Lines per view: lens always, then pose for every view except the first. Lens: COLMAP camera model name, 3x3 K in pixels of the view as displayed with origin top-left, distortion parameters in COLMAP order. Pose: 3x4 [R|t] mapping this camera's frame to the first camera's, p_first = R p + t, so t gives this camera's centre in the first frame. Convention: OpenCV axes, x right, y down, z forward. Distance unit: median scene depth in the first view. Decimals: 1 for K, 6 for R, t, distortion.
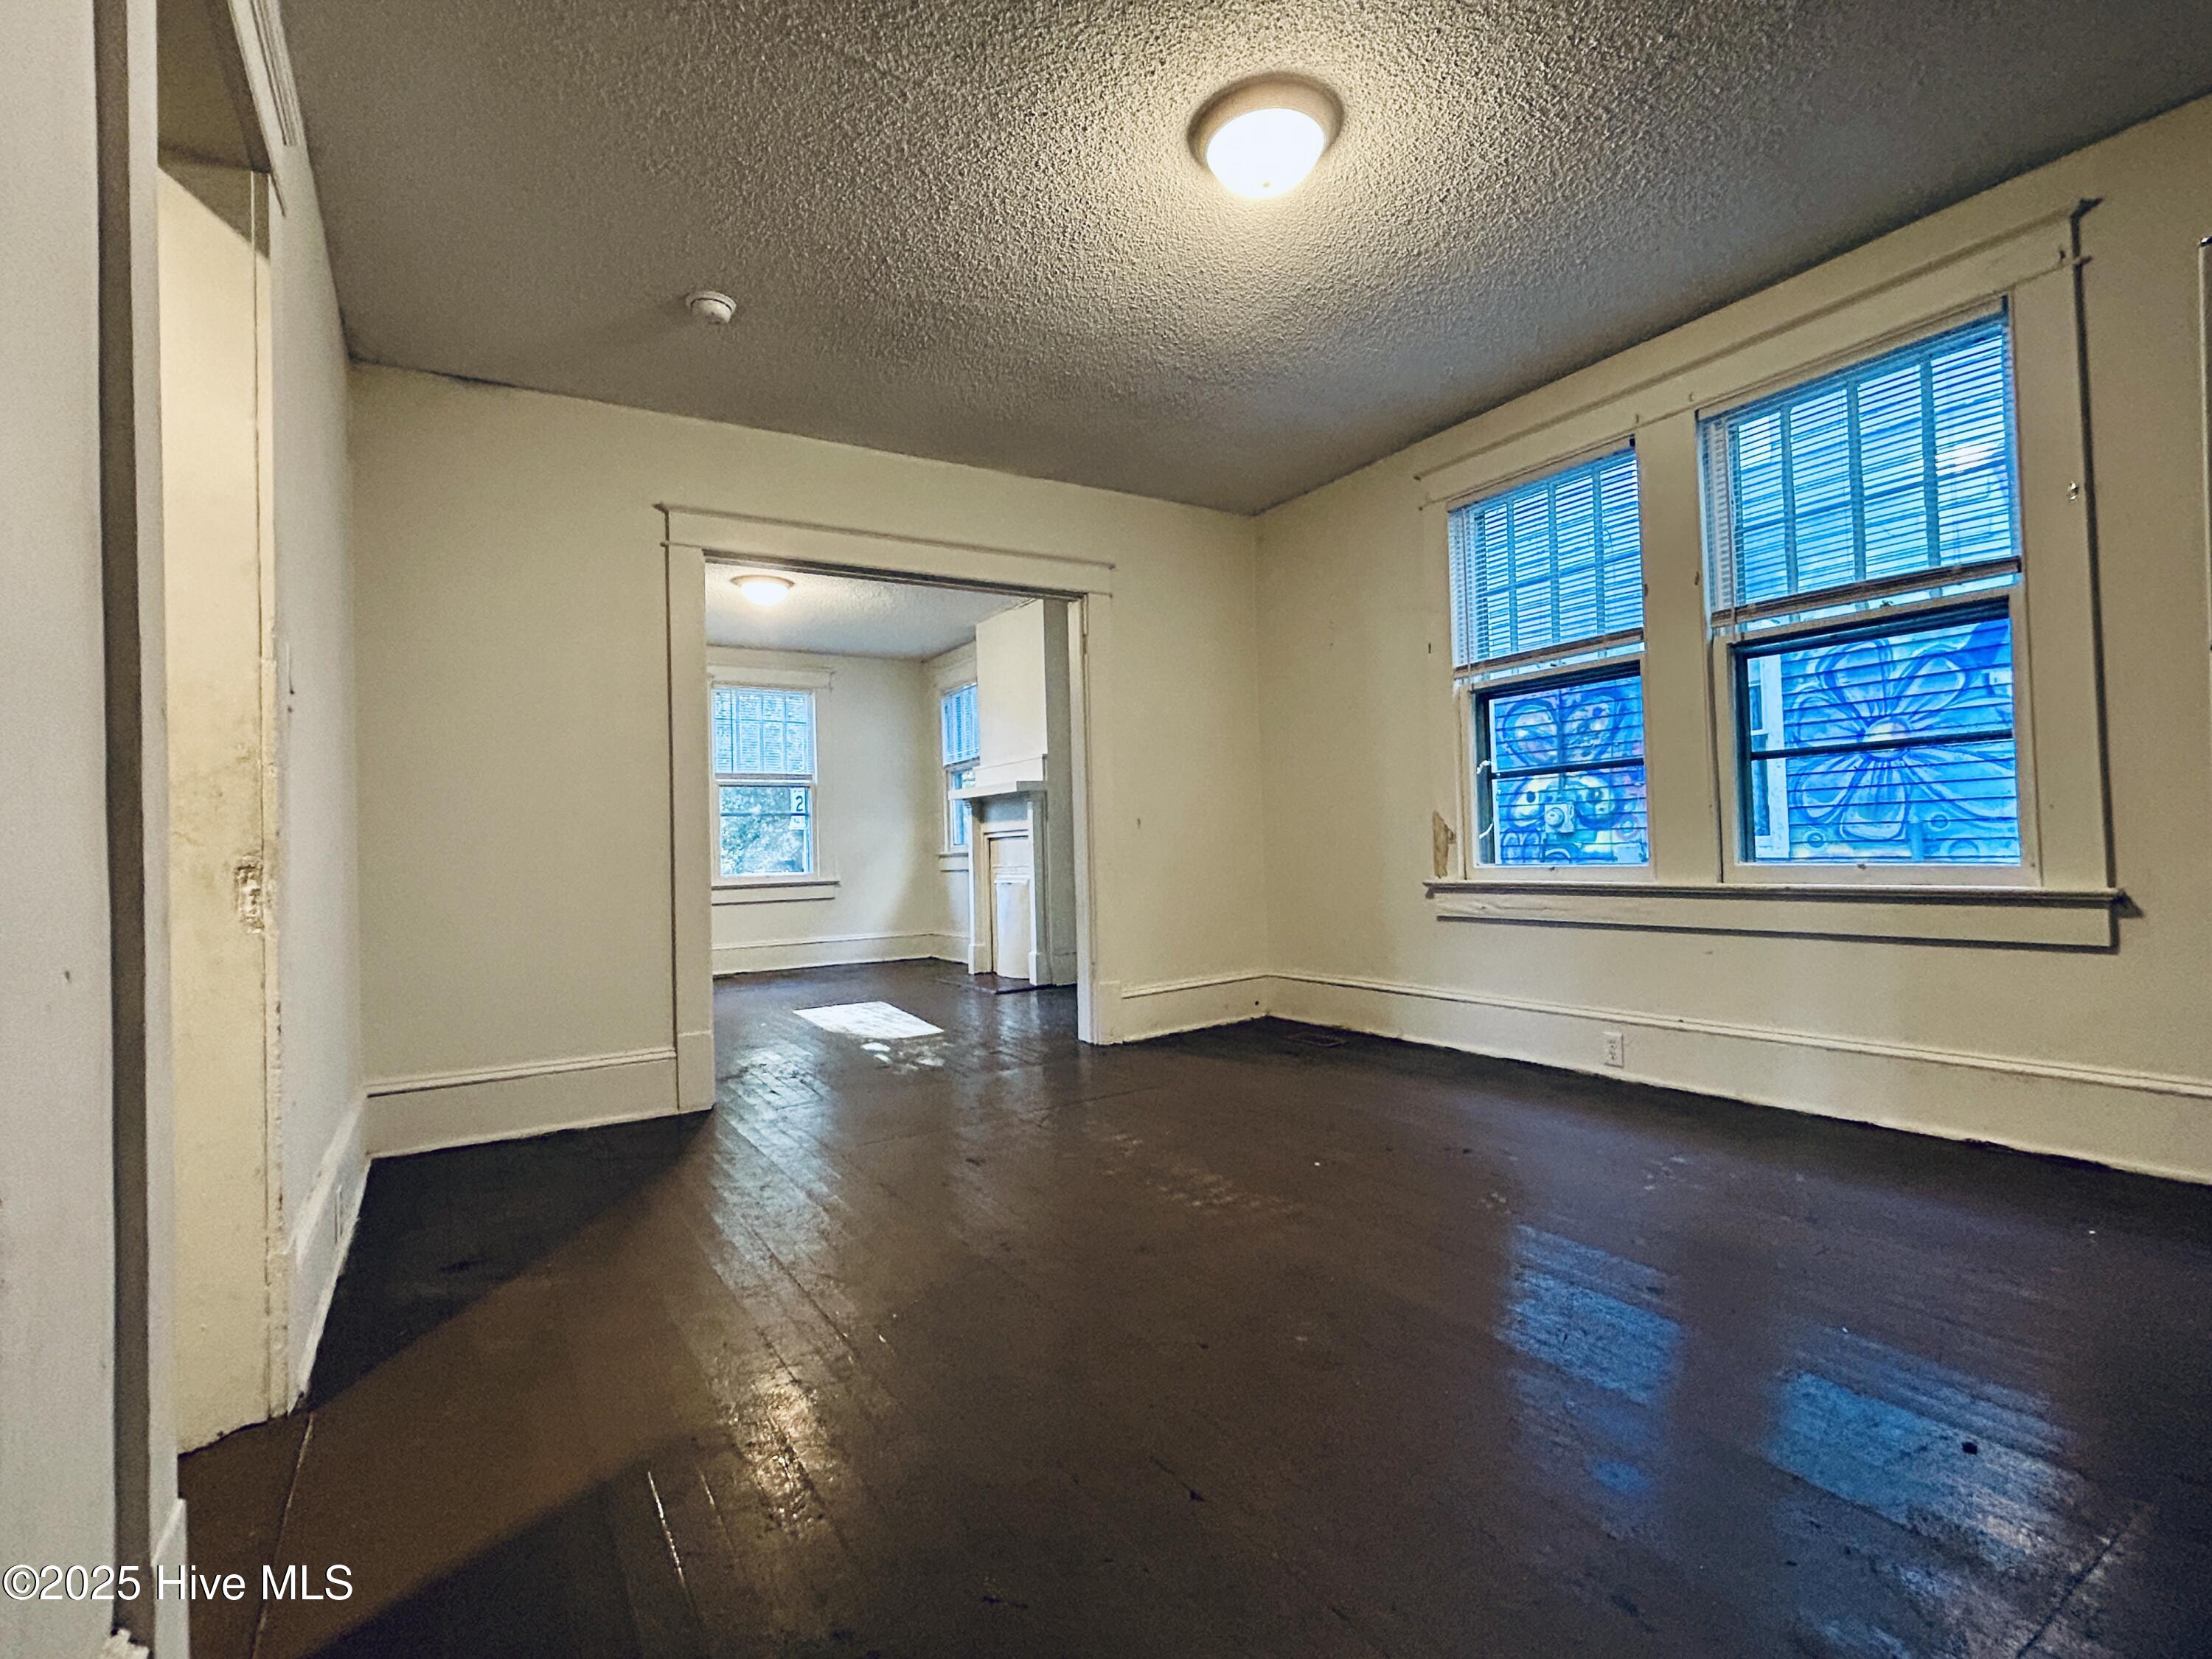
lens RADIAL K [[1016.1, 0, 1106.0], [0, 1016.1, 829.5], [0, 0, 1]] dist [-0.000531, -0.000026]
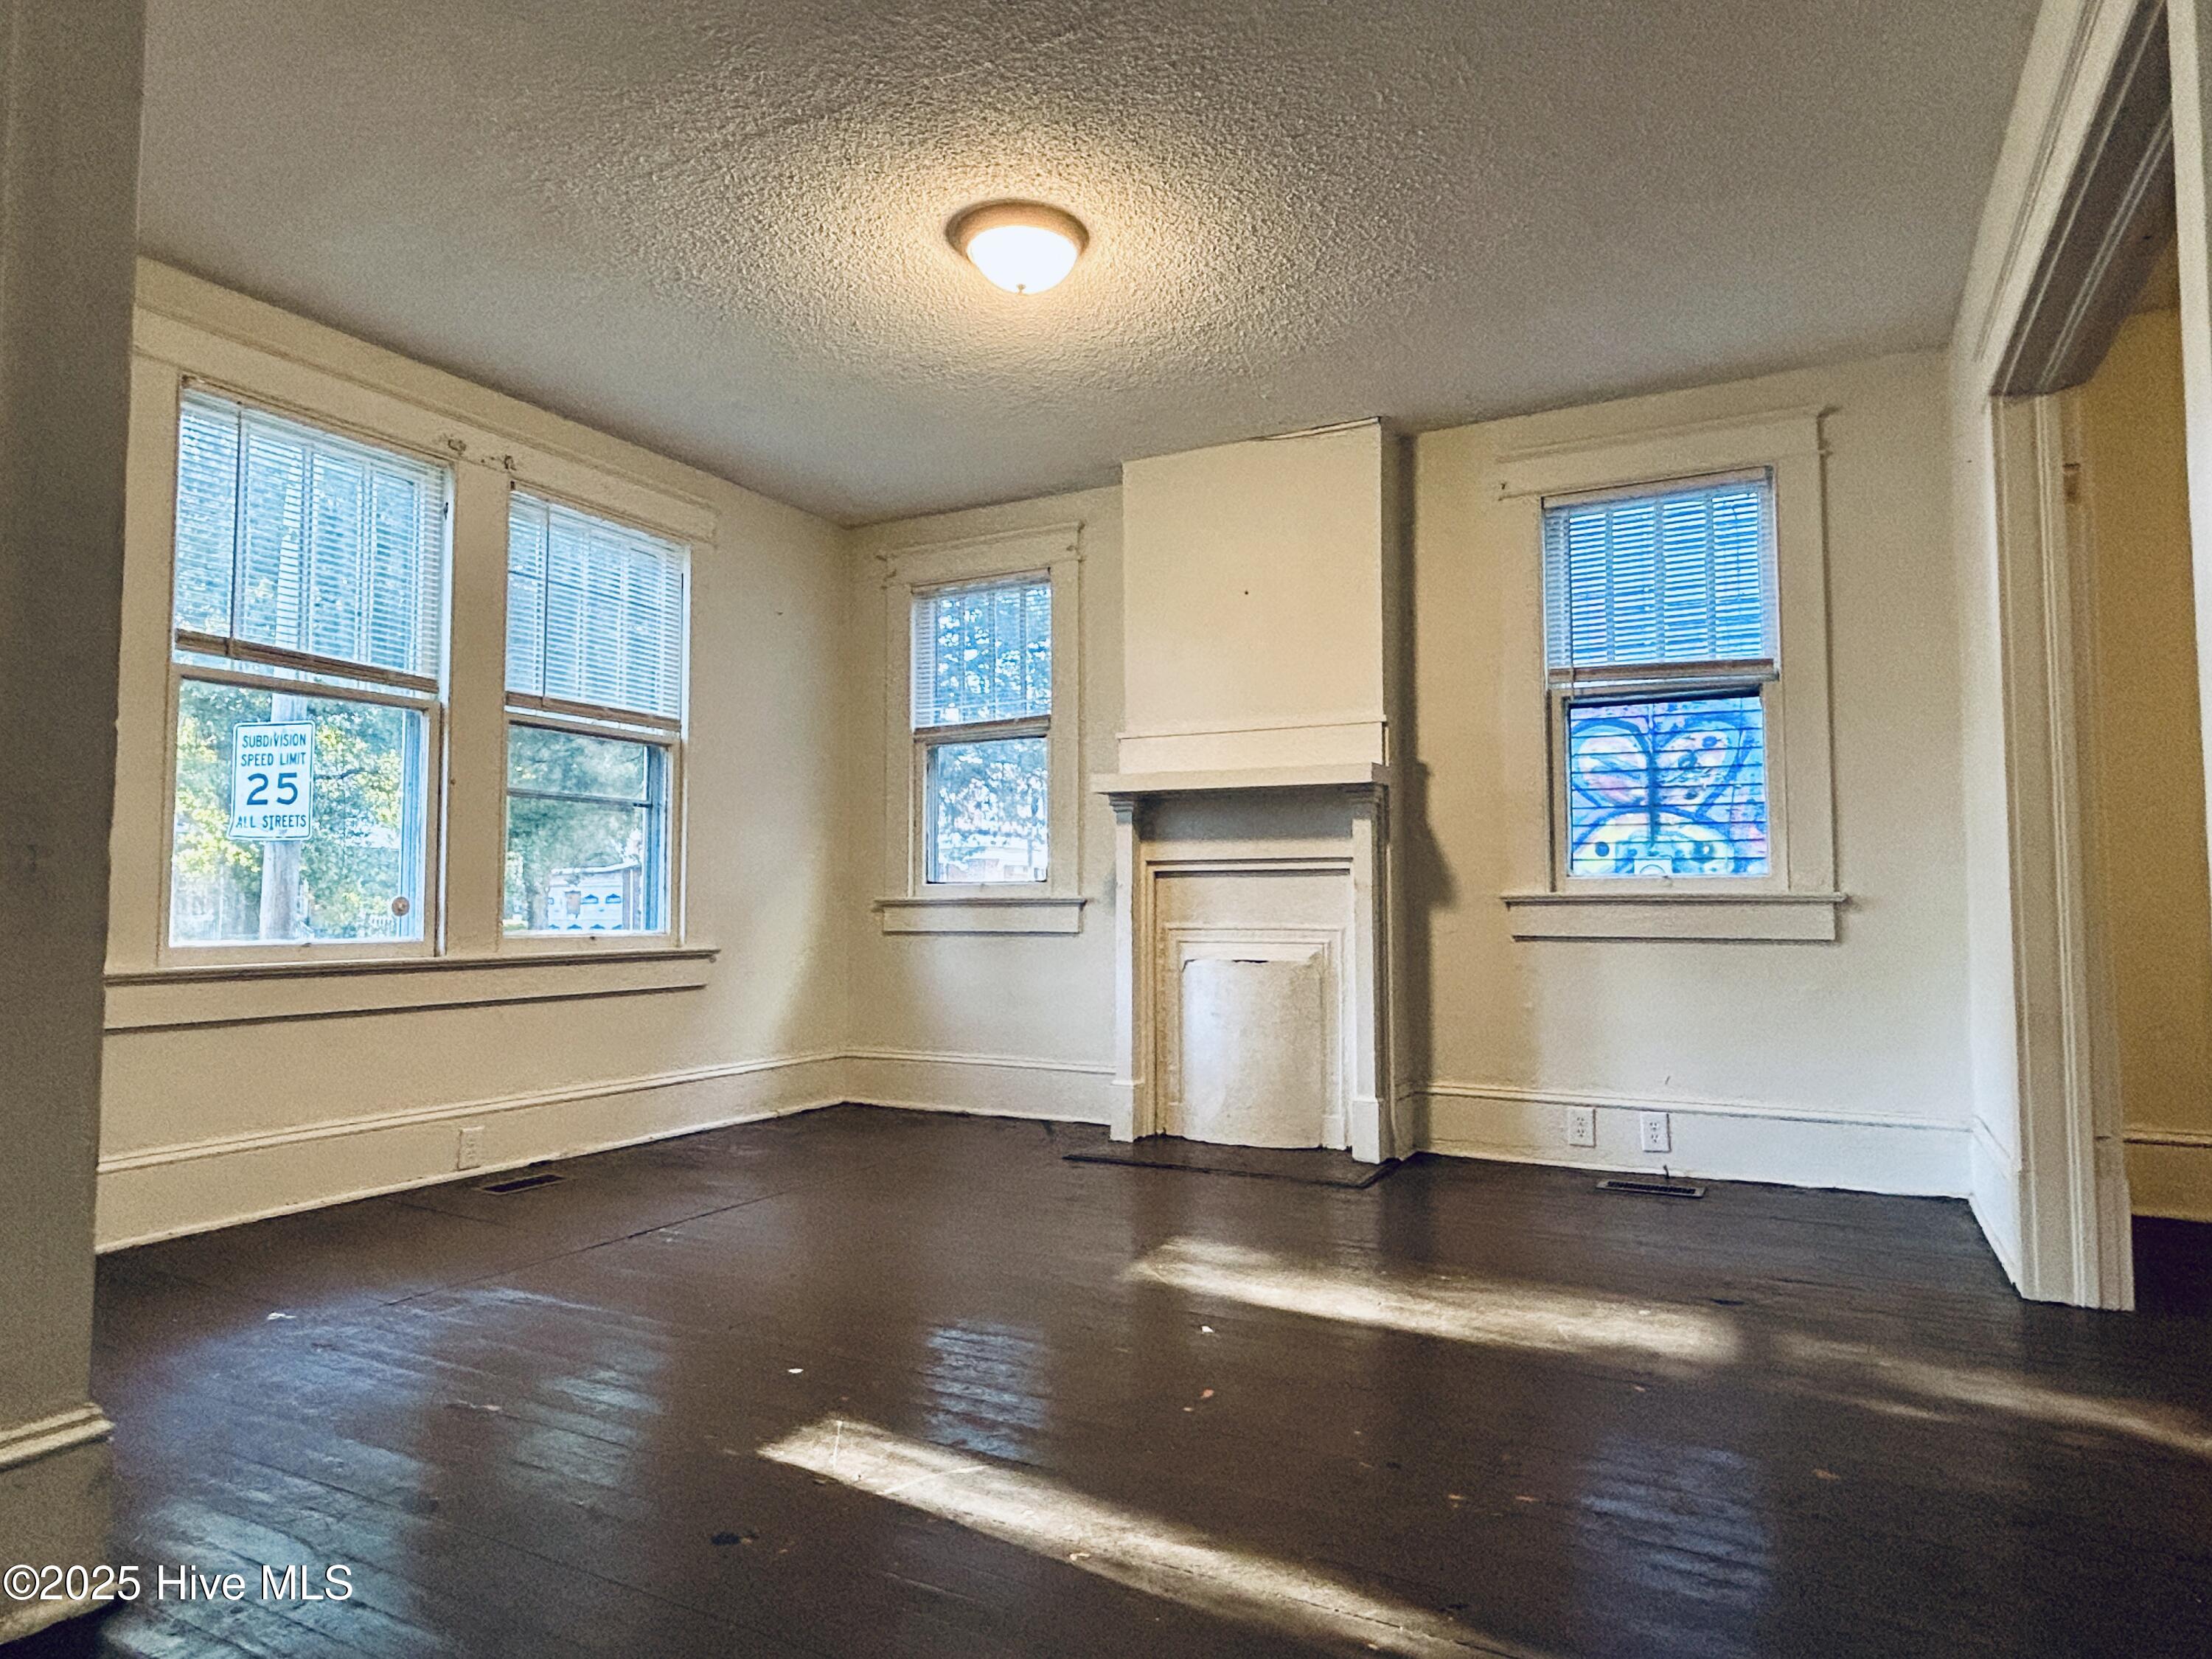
lens RADIAL K [[1313.7, 0, 1106.0], [0, 1313.7, 829.5], [0, 0, 1]] dist [-0.000462, -0.000064]
pose [[0.865997, 0.059652, 0.496478, -0.404334], [-0.037974, 0.997837, -0.053654, 0.020605], [-0.498605, 0.027611, 0.866390, 0.378784]]
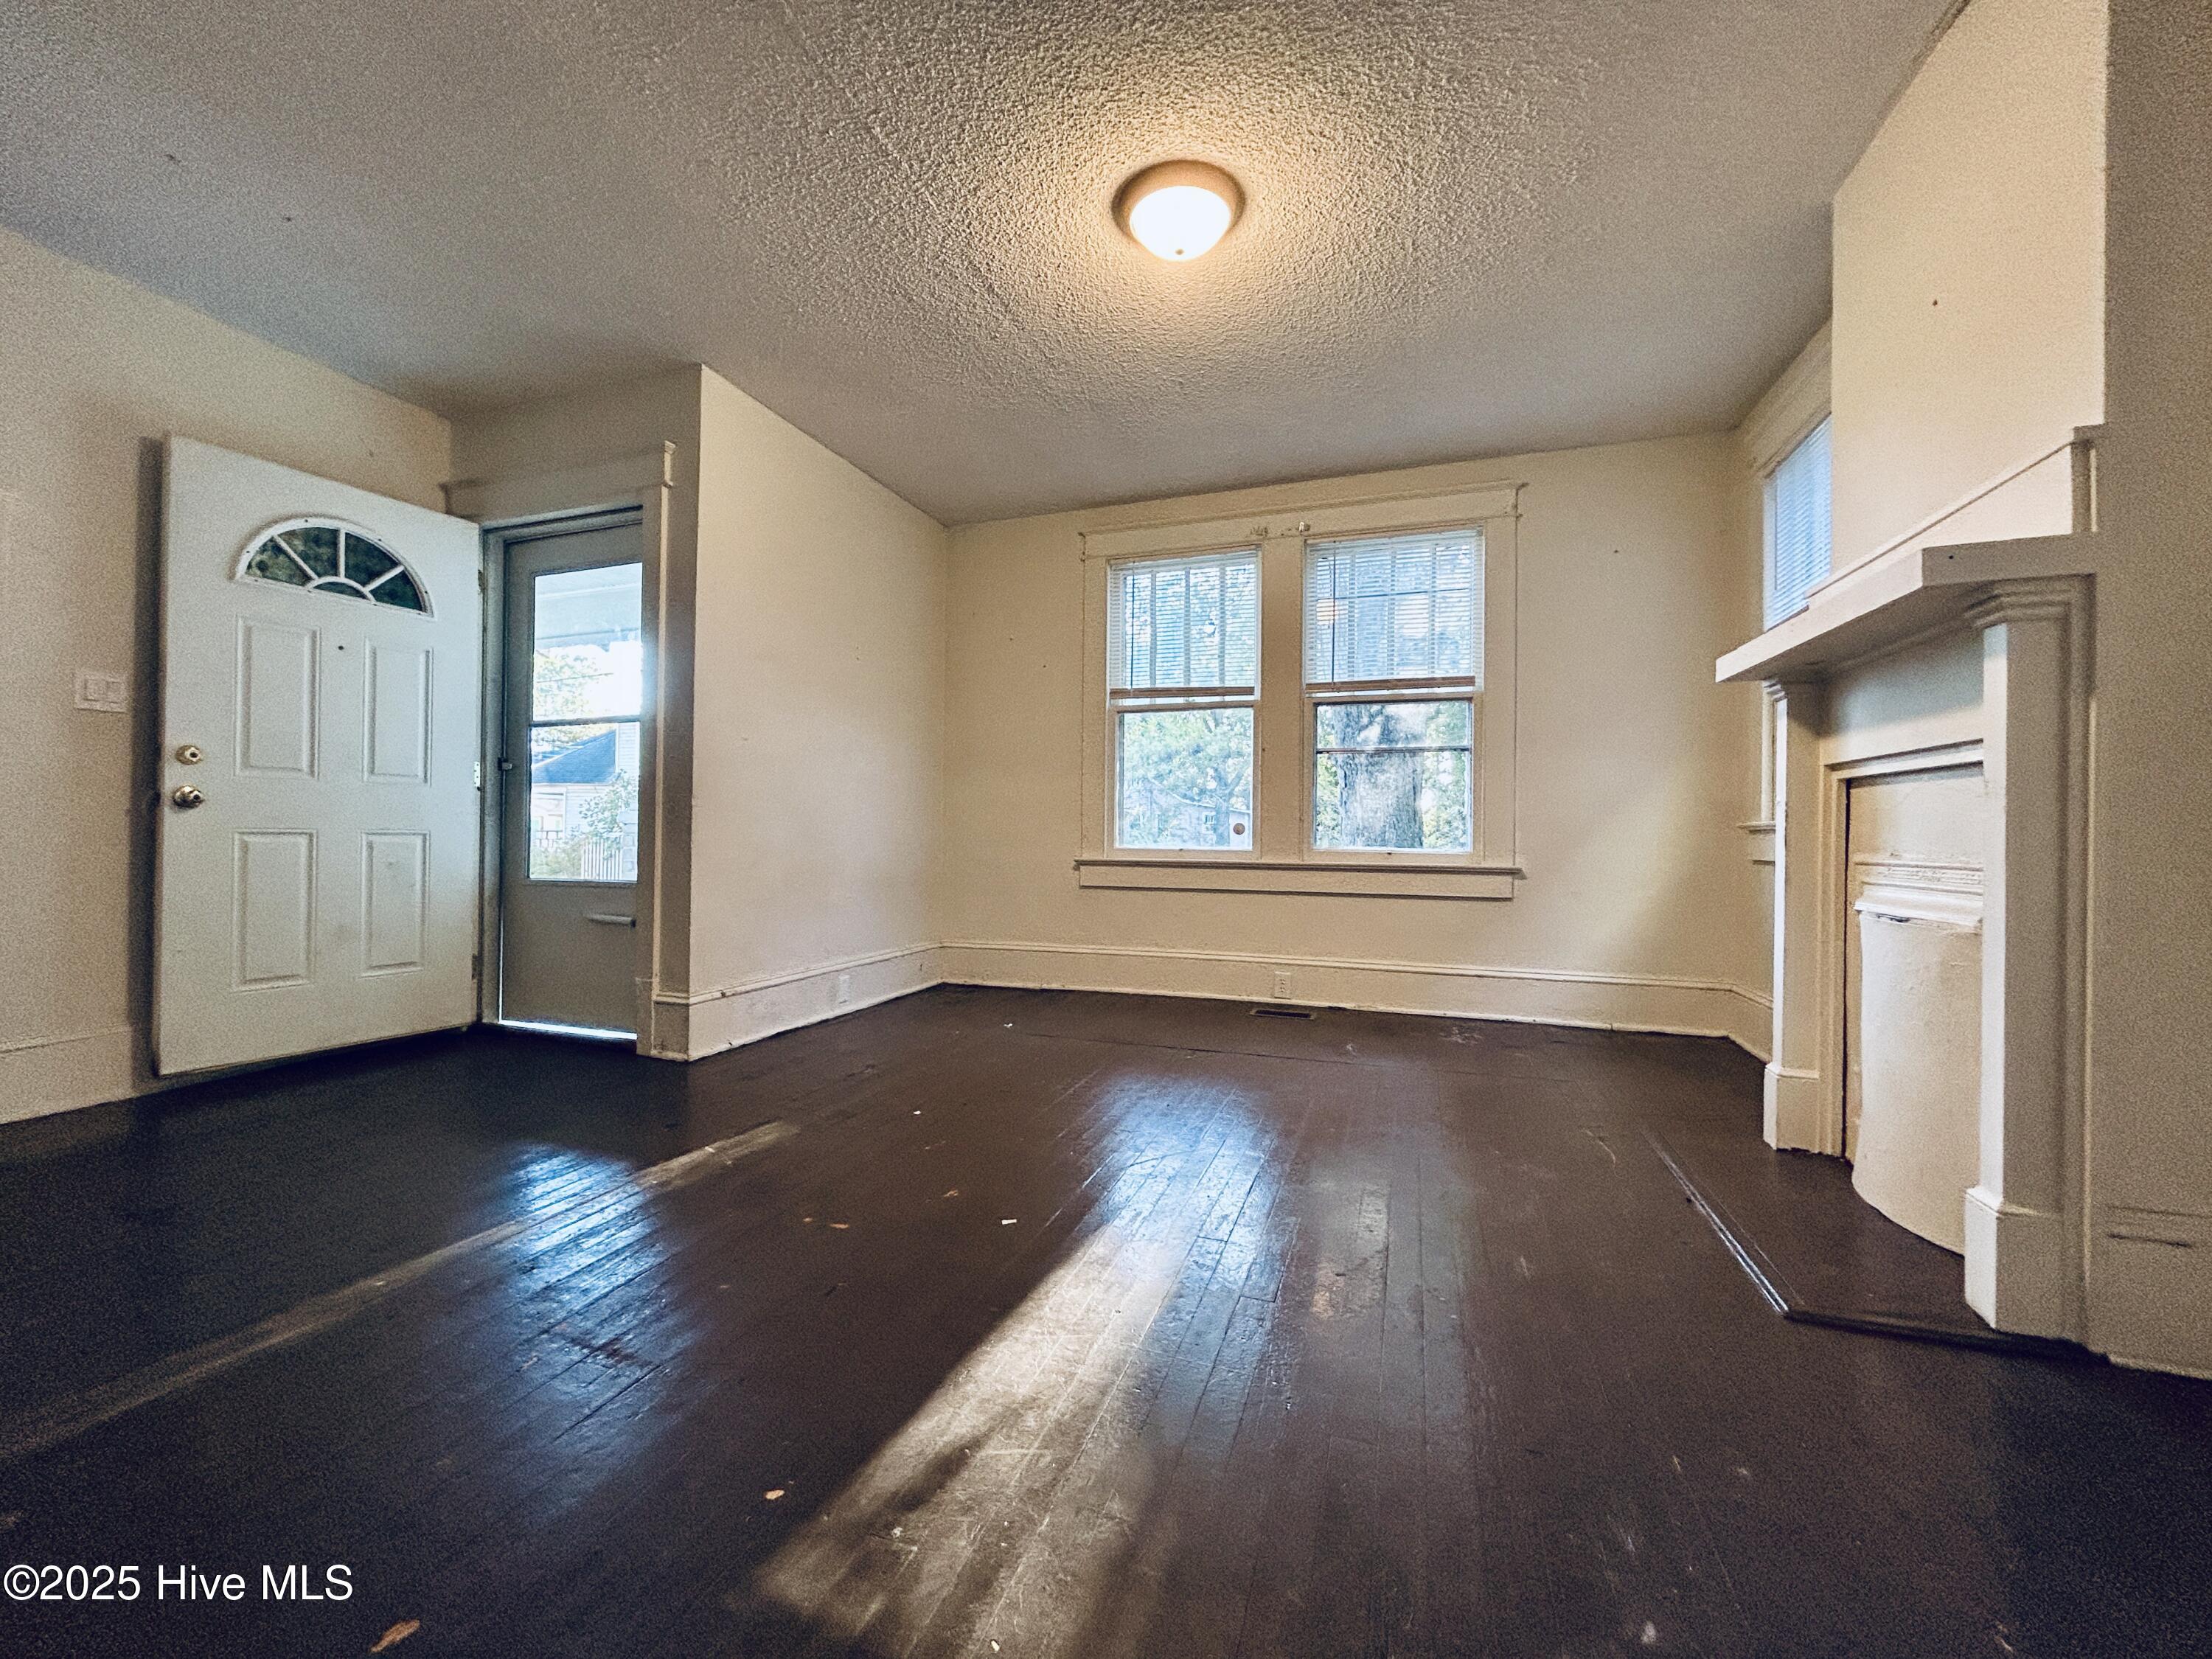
lens RADIAL K [[892.9, 0, 1106.0], [0, 892.9, 829.5], [0, 0, 1]] dist [0.000787, 0.000109]
pose [[0.621661, 0.033733, -0.782559, -0.027423], [-0.010296, 0.999338, 0.034898, 0.015334], [0.783218, -0.013638, 0.621597, 0.525061]]
